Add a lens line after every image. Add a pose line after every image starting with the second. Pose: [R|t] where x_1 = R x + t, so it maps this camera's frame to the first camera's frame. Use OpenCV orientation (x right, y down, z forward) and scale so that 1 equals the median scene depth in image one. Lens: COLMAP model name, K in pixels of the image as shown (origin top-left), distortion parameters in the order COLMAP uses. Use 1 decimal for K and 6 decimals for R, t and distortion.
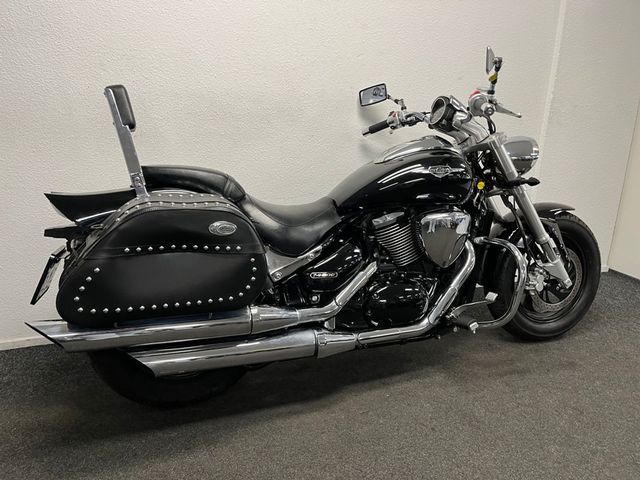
lens RADIAL K [[486.9, 0, 320.0], [0, 486.9, 240.0], [0, 0, 1]] dist [0.081717, -0.118250]
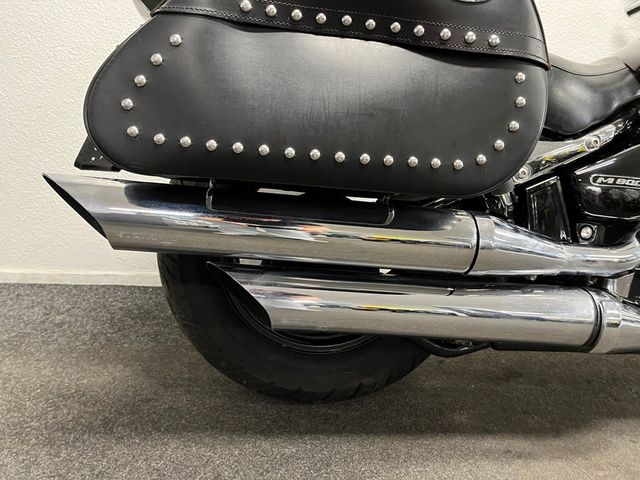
lens RADIAL K [[486.9, 0, 320.0], [0, 486.9, 240.0], [0, 0, 1]] dist [0.081717, -0.118250]
pose [[0.968758, 0.098979, -0.227401, -0.156152], [-0.107900, 0.993792, -0.027109, 0.167437], [0.223306, 0.050799, 0.973424, 0.446076]]
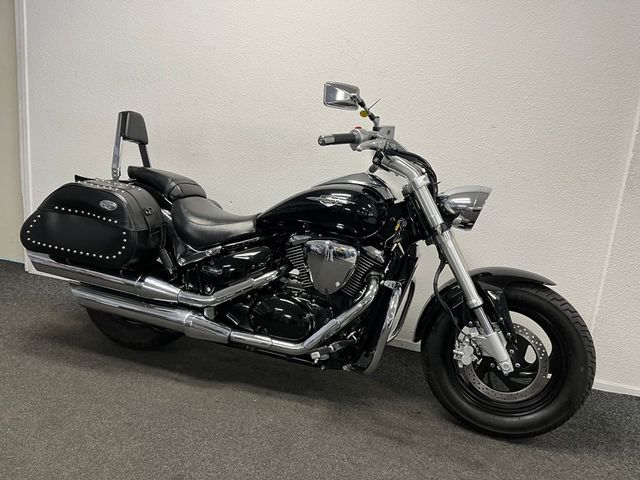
lens RADIAL K [[486.9, 0, 320.0], [0, 486.9, 240.0], [0, 0, 1]] dist [0.081717, -0.118250]
pose [[0.794471, 0.169353, -0.583211, 0.866022], [-0.239020, 0.970020, -0.043928, -0.008609], [0.558287, 0.174299, 0.811132, 0.164831]]
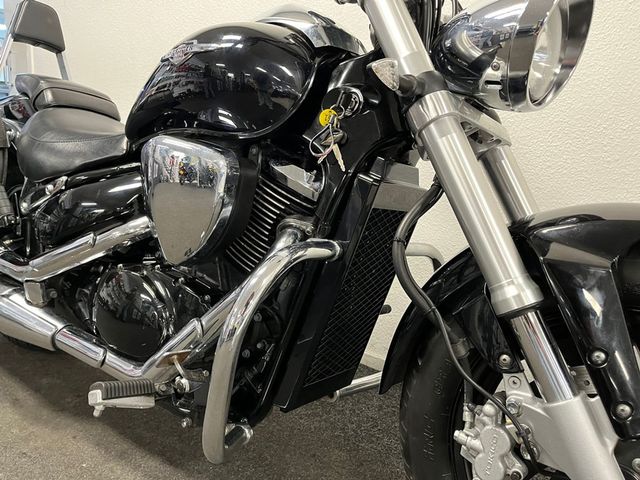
lens RADIAL K [[486.9, 0, 320.0], [0, 486.9, 240.0], [0, 0, 1]] dist [0.081717, -0.118250]
pose [[0.544562, 0.167030, -0.821920, 0.746945], [-0.276268, 0.961003, 0.012253, -0.010456], [0.791914, 0.220398, 0.569471, 0.892992]]
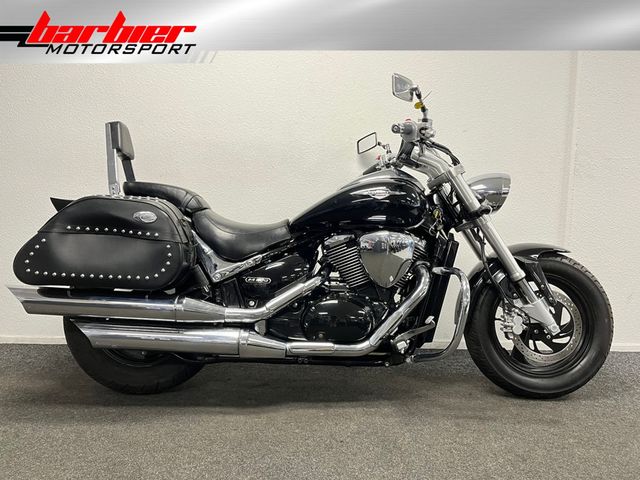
lens RADIAL K [[486.9, 0, 320.0], [0, 486.9, 240.0], [0, 0, 1]] dist [0.081717, -0.118250]
pose [[0.952176, 0.027909, -0.304272, 0.454326], [-0.090732, 0.976728, -0.194344, 0.177140], [0.291767, 0.212657, 0.932550, 0.002069]]
